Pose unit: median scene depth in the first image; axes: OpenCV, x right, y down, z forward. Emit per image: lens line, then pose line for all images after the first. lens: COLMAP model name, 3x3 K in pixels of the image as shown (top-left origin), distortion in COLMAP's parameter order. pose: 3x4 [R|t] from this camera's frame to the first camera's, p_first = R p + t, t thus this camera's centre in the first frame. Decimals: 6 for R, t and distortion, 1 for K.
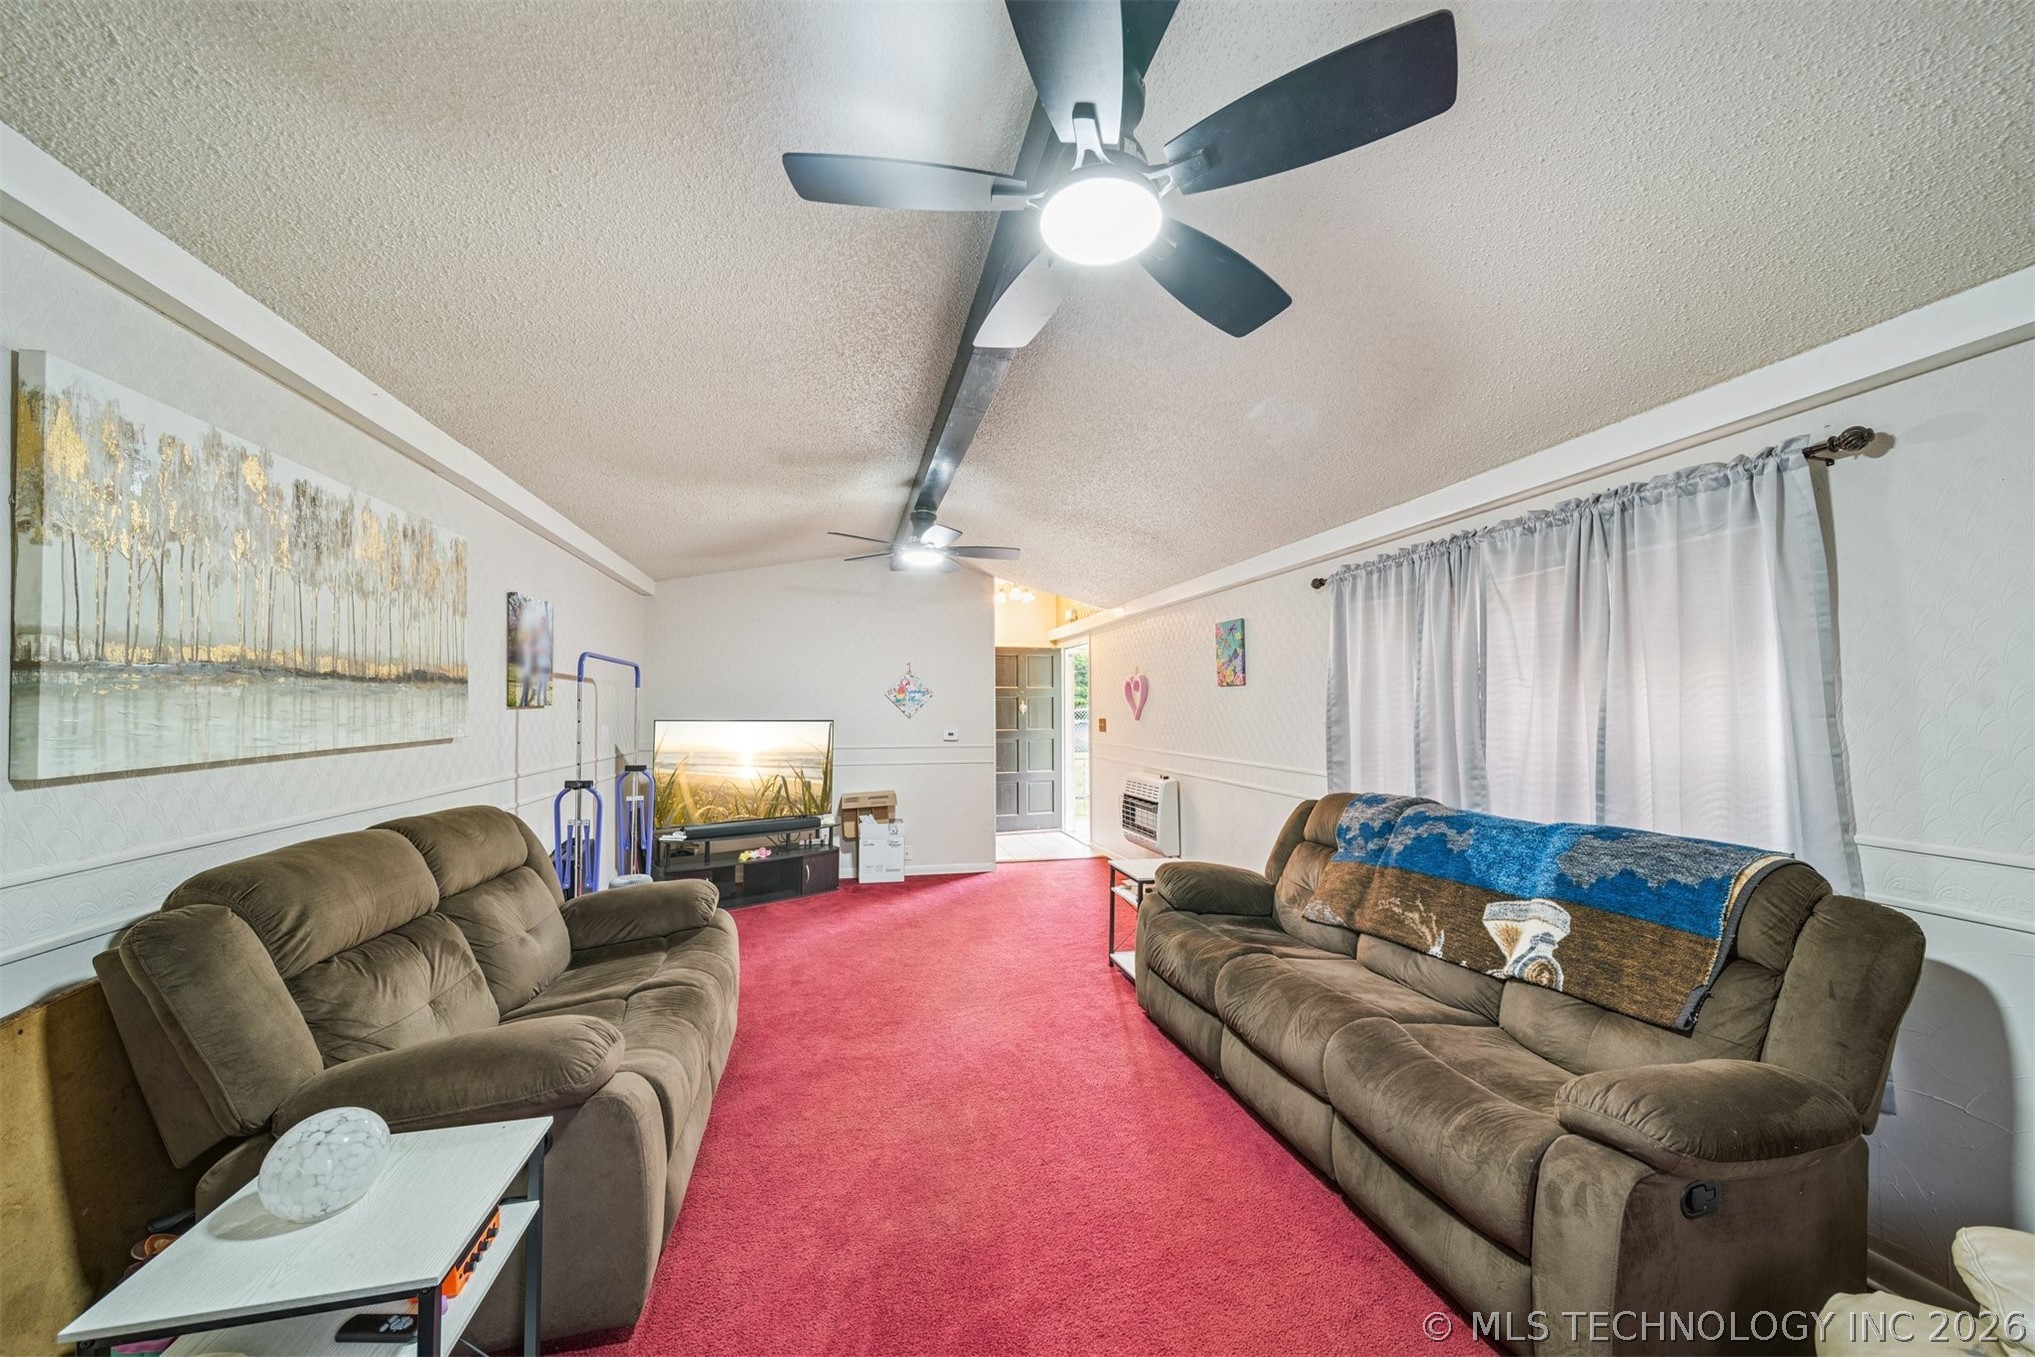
lens RADIAL K [[719.1, 0, 1016.1], [0, 719.1, 695.8], [0, 0, 1]] dist [-0.000371, -0.000733]
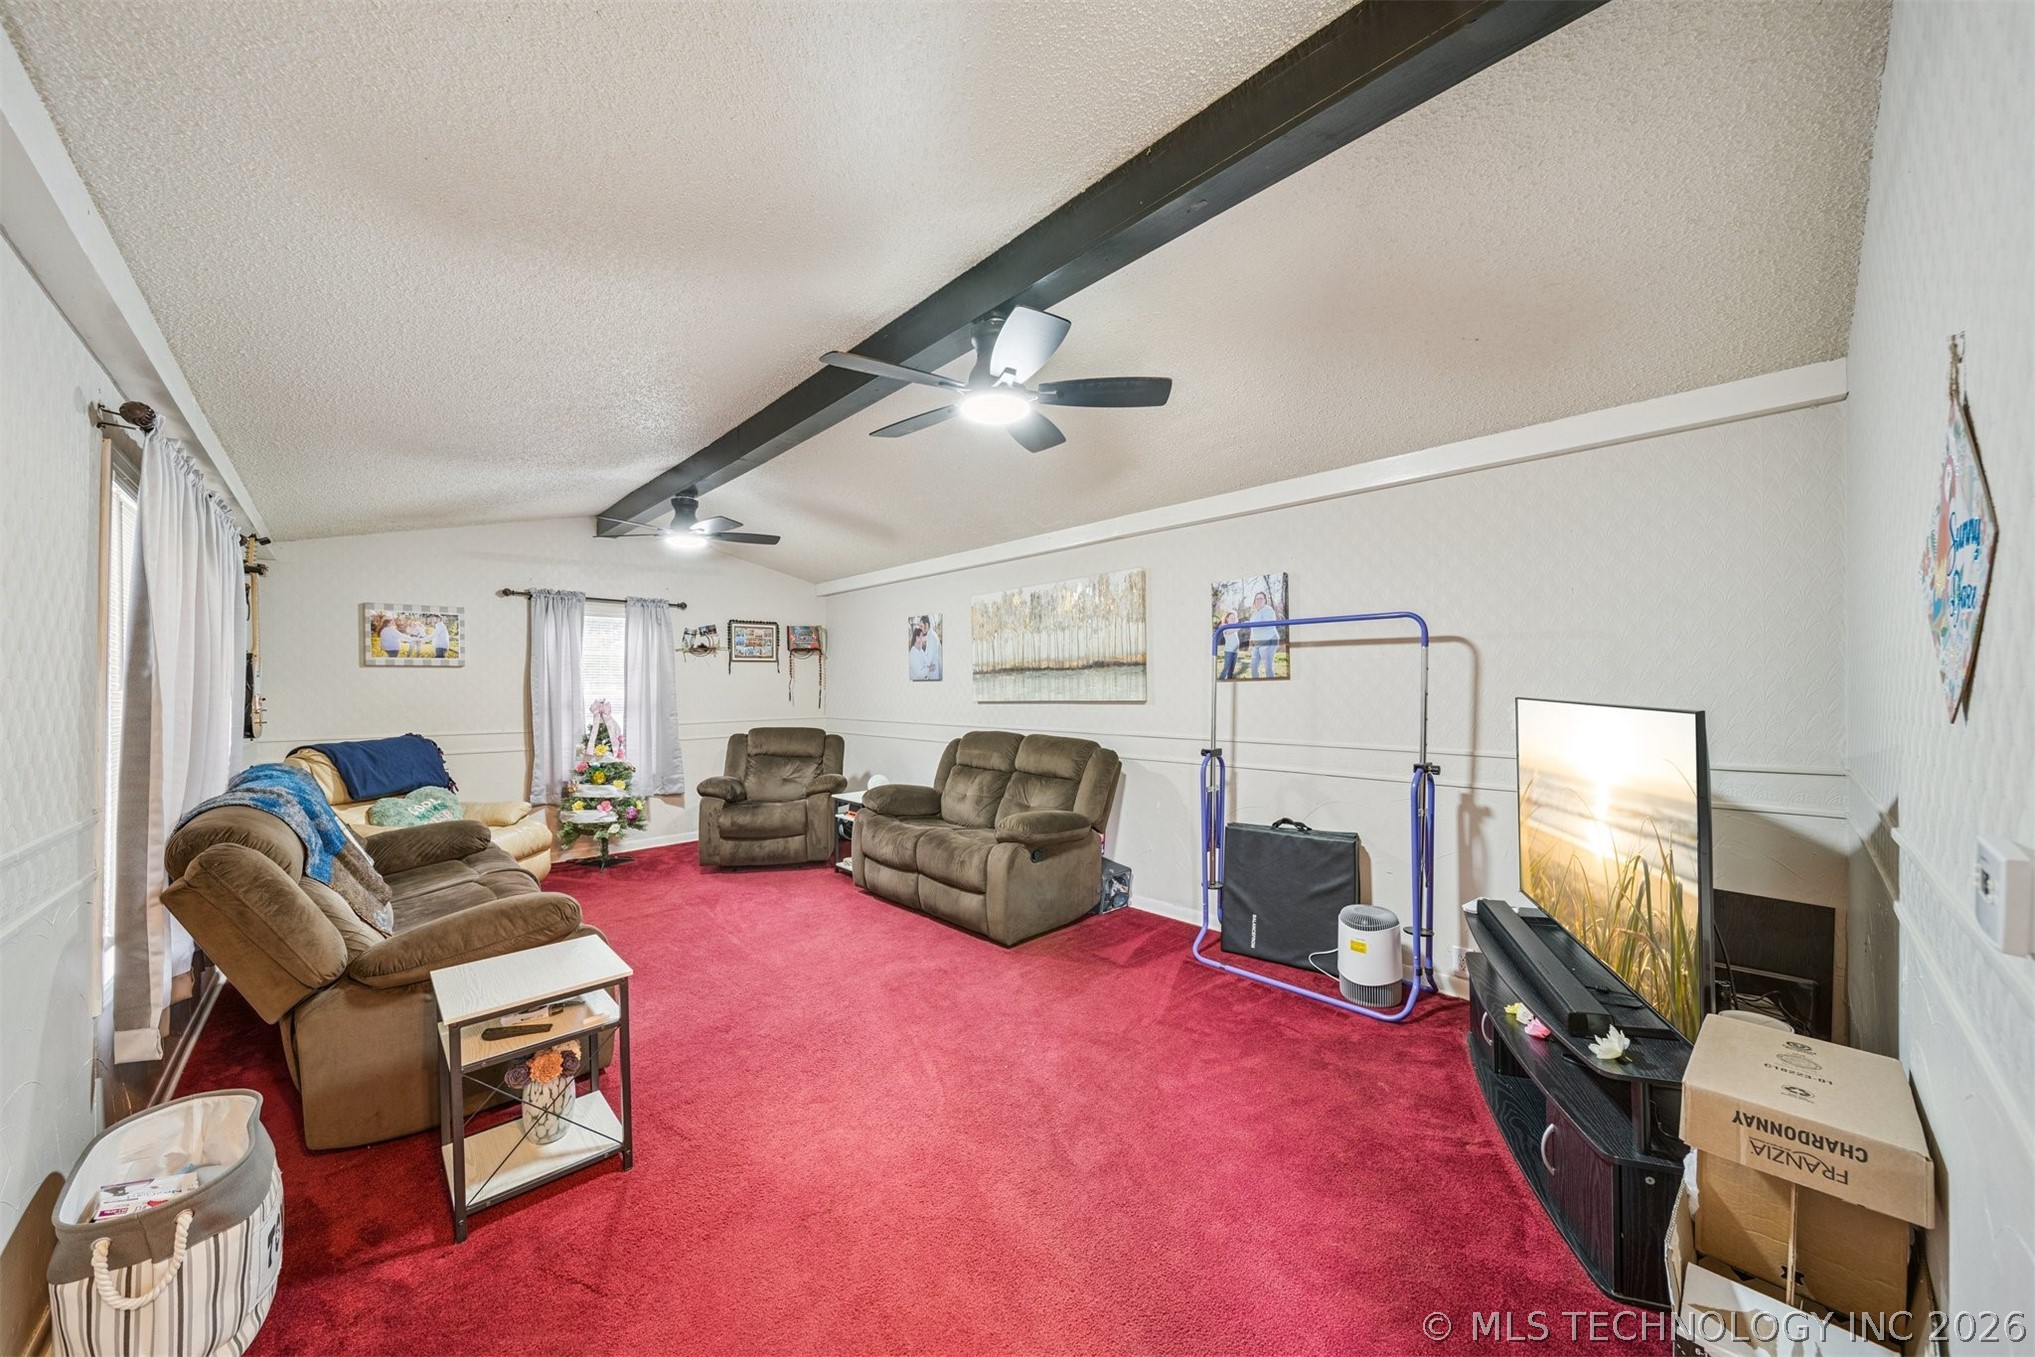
lens RADIAL K [[719.1, 0, 1017.5], [0, 719.1, 692.9], [0, 0, 1]] dist [-0.000371, -0.000733]
pose [[-0.870150, -0.005594, -0.492755, 0.275564], [0.004735, 0.999794, -0.019712, 0.095060], [0.492764, -0.019486, -0.869945, 3.006797]]
